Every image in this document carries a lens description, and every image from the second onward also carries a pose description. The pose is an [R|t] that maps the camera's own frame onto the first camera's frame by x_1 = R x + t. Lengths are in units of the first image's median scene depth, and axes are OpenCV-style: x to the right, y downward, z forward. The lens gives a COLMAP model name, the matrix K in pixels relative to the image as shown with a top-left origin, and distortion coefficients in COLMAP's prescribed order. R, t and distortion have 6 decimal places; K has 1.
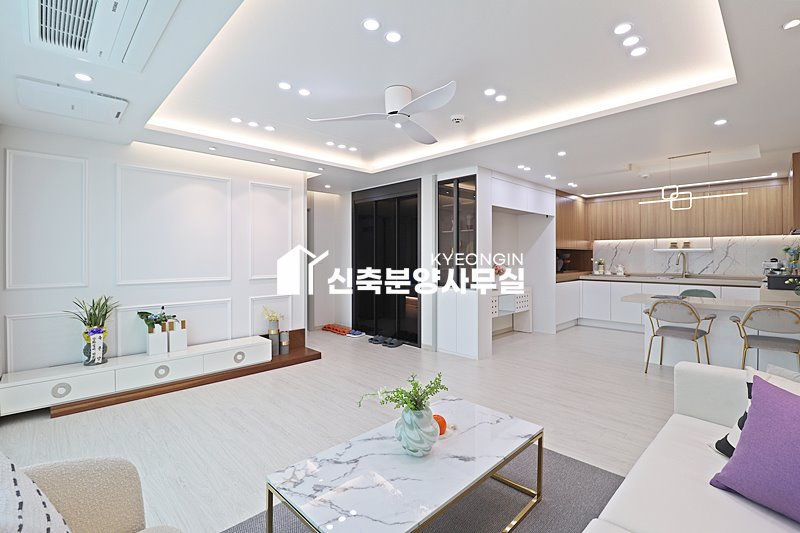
lens RADIAL K [[368.1, 0, 403.0], [0, 368.1, 255.4], [0, 0, 1]] dist [-0.000802, -0.013583]
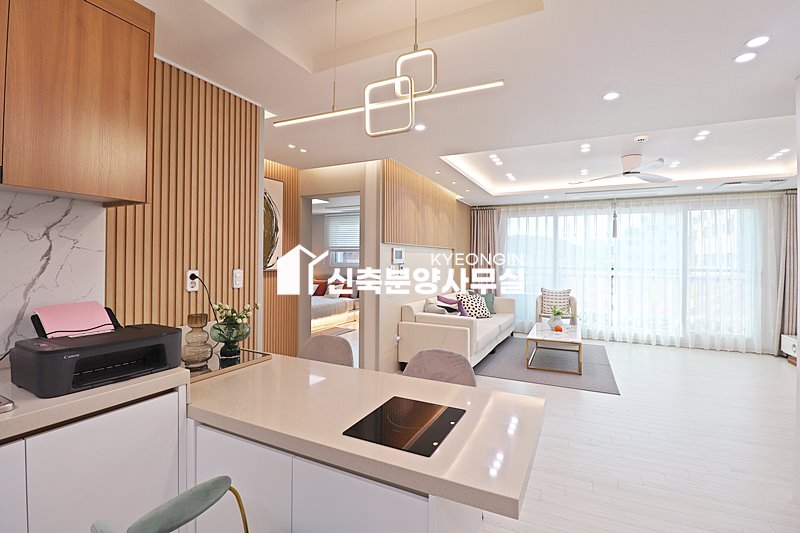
lens RADIAL K [[368.1, 0, 403.0], [0, 368.1, 255.4], [0, 0, 1]] dist [-0.000802, -0.013583]
pose [[-0.940411, -0.009473, -0.339909, 0.683110], [-0.007040, 0.999940, -0.008389, -0.010469], [0.339968, -0.005496, -0.940421, 1.039537]]
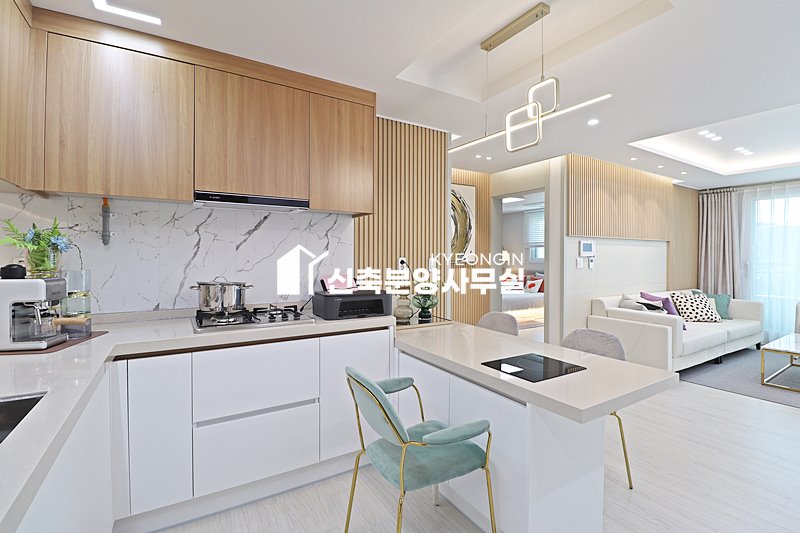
lens RADIAL K [[368.1, 0, 403.0], [0, 368.1, 255.4], [0, 0, 1]] dist [-0.000802, -0.013583]
pose [[-0.977557, -0.002899, 0.210649, 0.642197], [-0.003030, 0.999995, -0.000297, -0.000169], [-0.210647, -0.000928, -0.977562, 1.143639]]
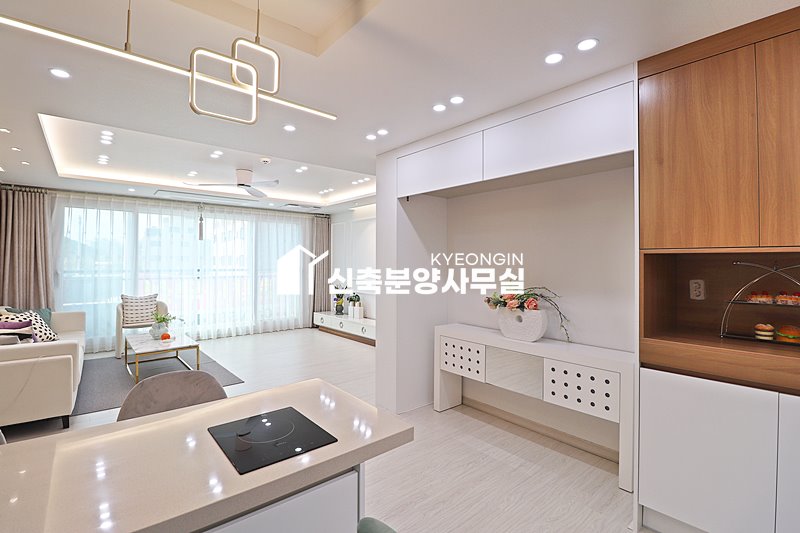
lens RADIAL K [[368.1, 0, 403.0], [0, 368.1, 255.4], [0, 0, 1]] dist [-0.000802, -0.013583]
pose [[-0.064182, -0.018464, -0.997767, 0.816056], [-0.004229, 0.999825, -0.018230, -0.012175], [0.997929, 0.003049, -0.064248, 0.917166]]
